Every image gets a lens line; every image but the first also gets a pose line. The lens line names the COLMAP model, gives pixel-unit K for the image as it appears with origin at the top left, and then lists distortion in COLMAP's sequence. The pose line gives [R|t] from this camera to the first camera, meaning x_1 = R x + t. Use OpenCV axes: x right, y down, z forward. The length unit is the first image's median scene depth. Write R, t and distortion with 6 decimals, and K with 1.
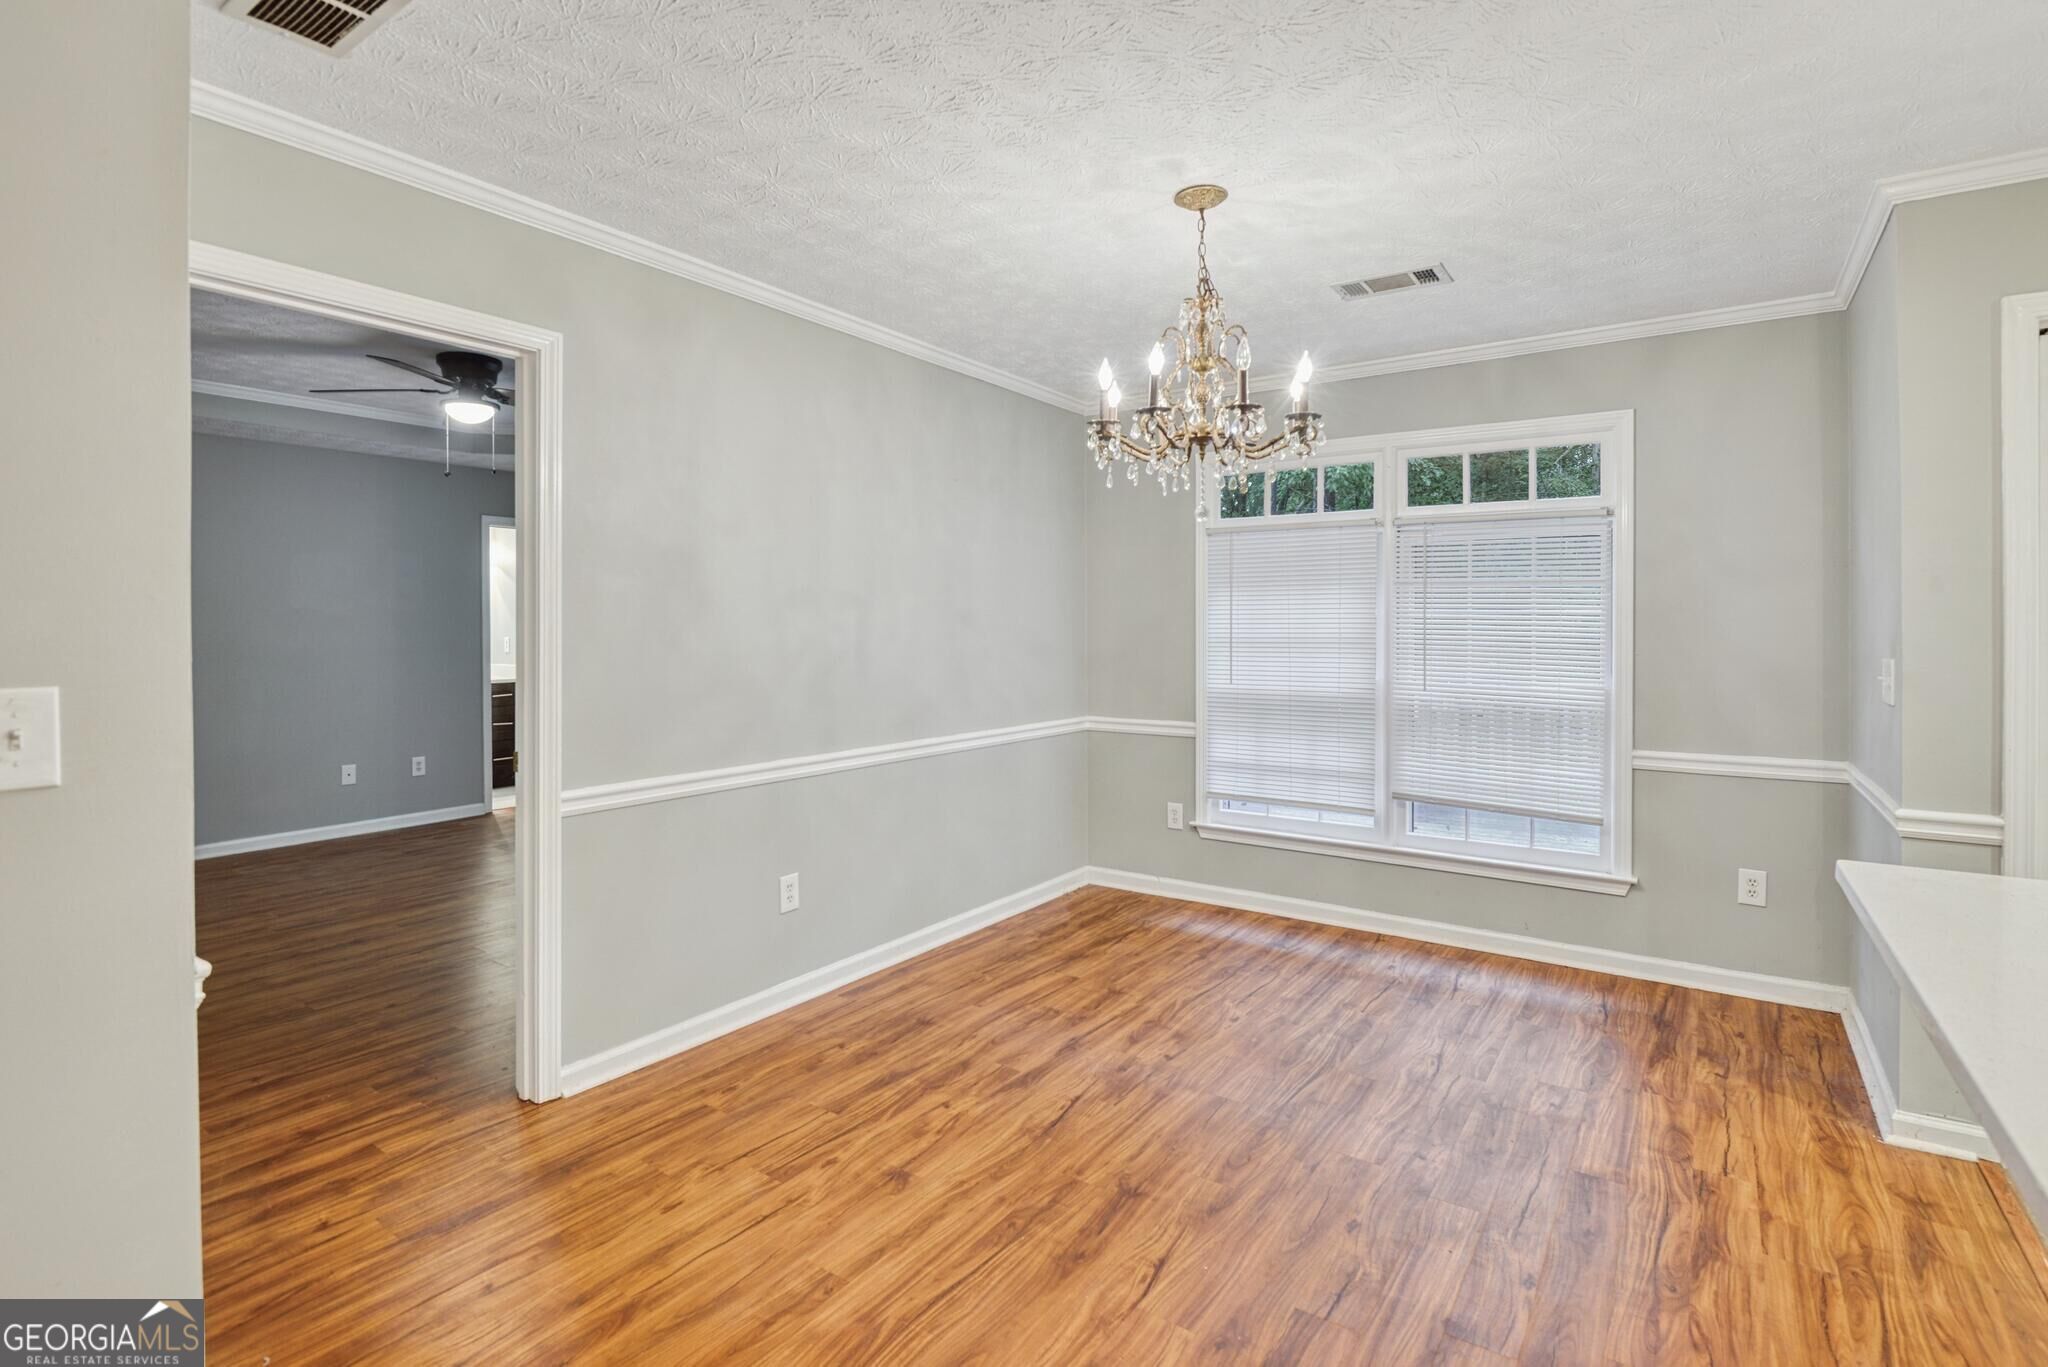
lens RADIAL K [[965.0, 0, 1026.4], [0, 965.0, 637.6], [0, 0, 1]] dist [-0.000980, -0.007365]
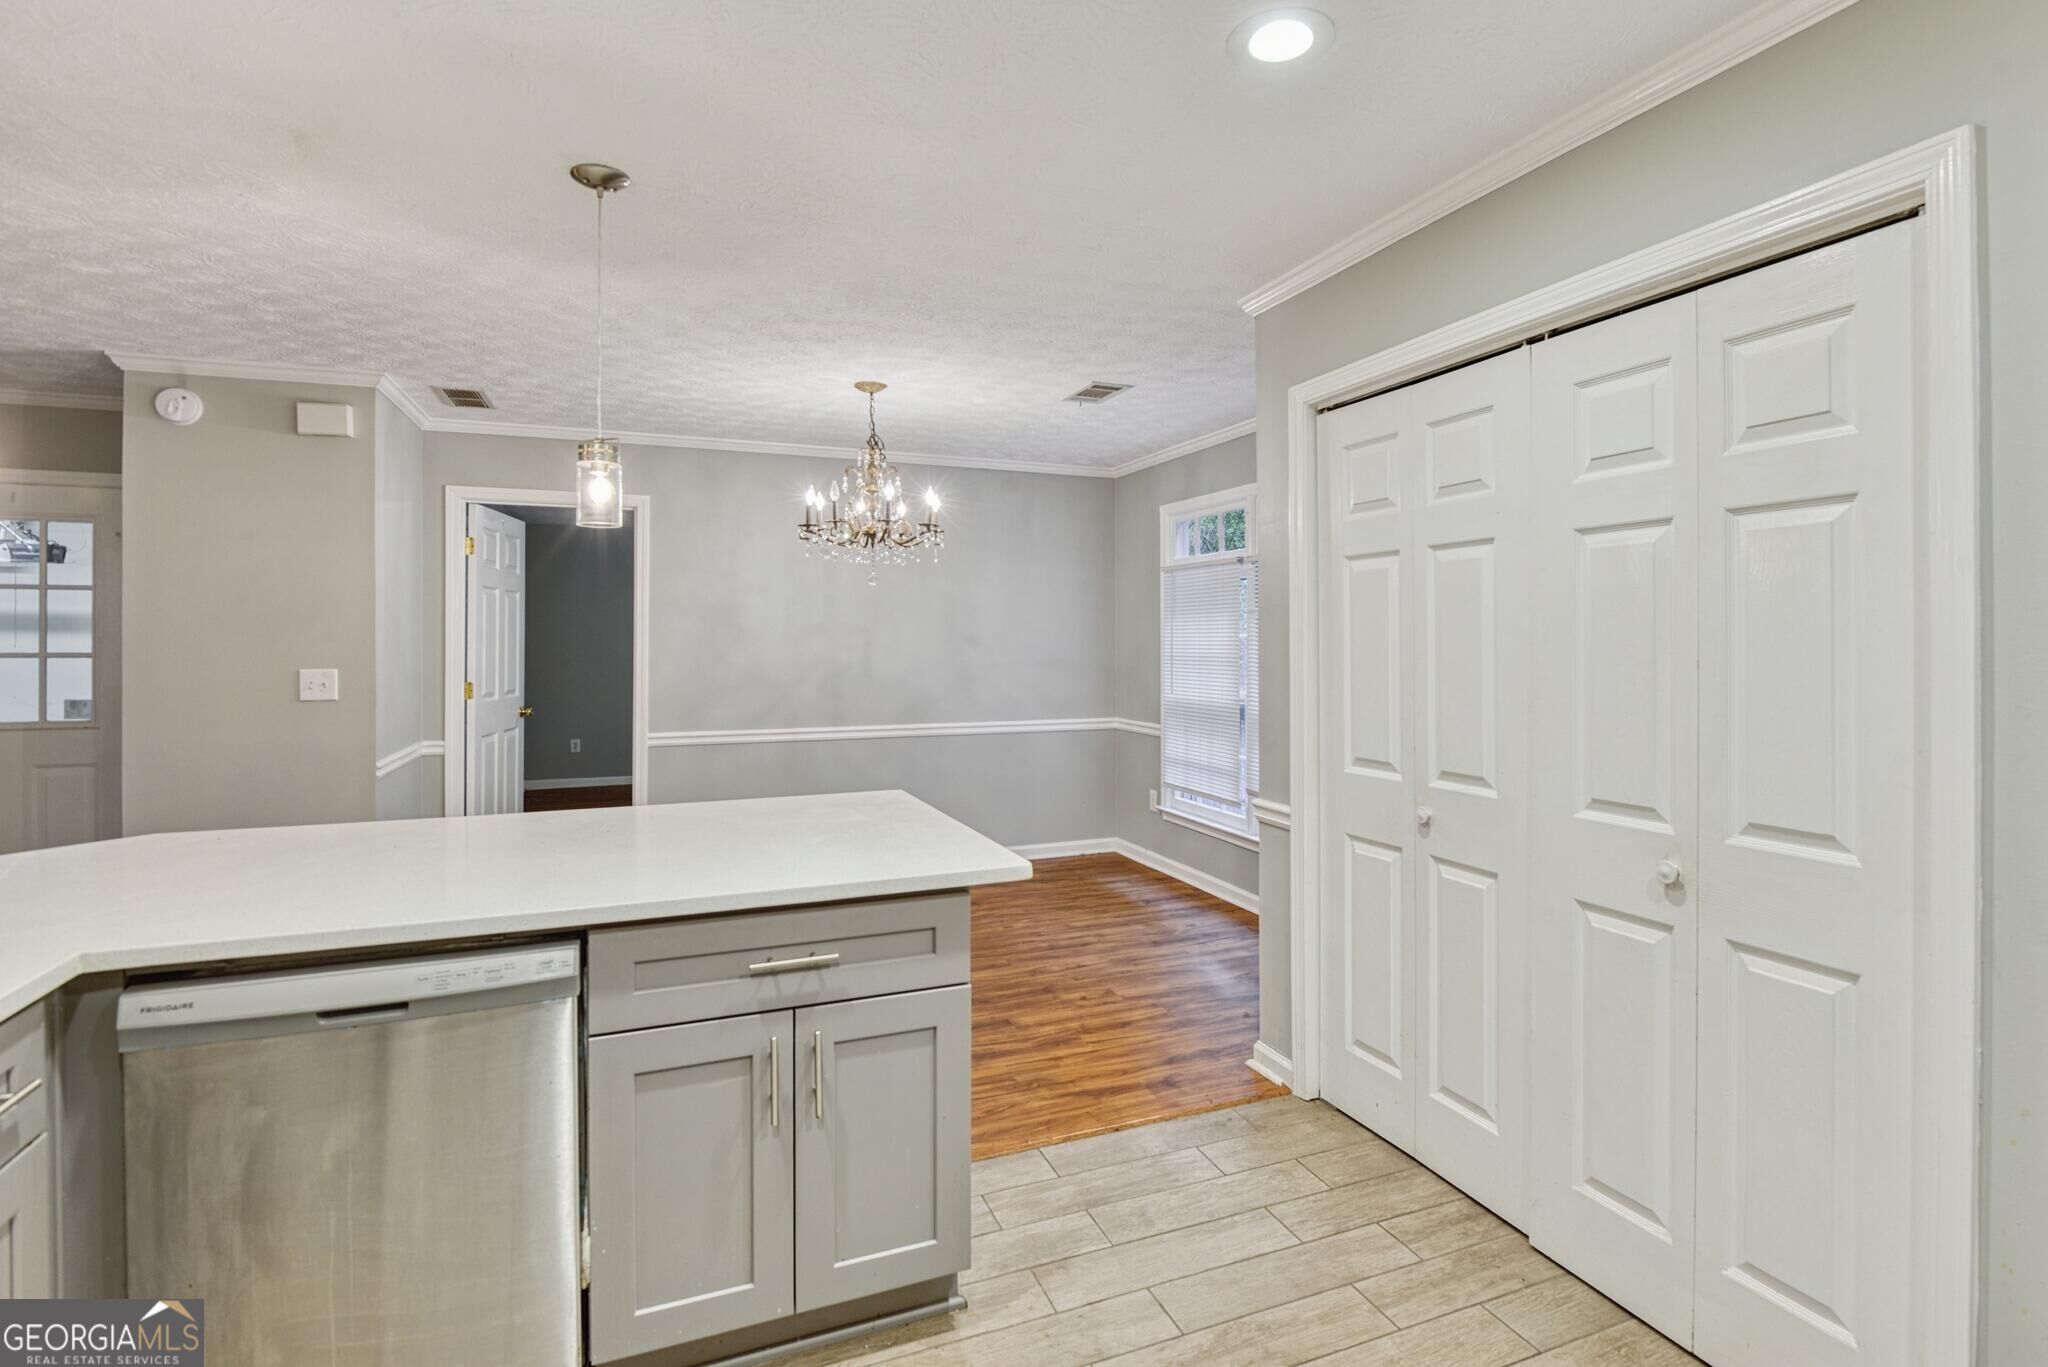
lens RADIAL K [[971.9, 0, 1026.0], [0, 971.9, 643.5], [0, 0, 1]] dist [-0.000384, -0.005938]
pose [[0.832268, 0.000324, -0.554373, 0.792230], [-0.003804, 0.999980, -0.005127, -0.008891], [0.554360, 0.006376, 0.832253, -0.130311]]
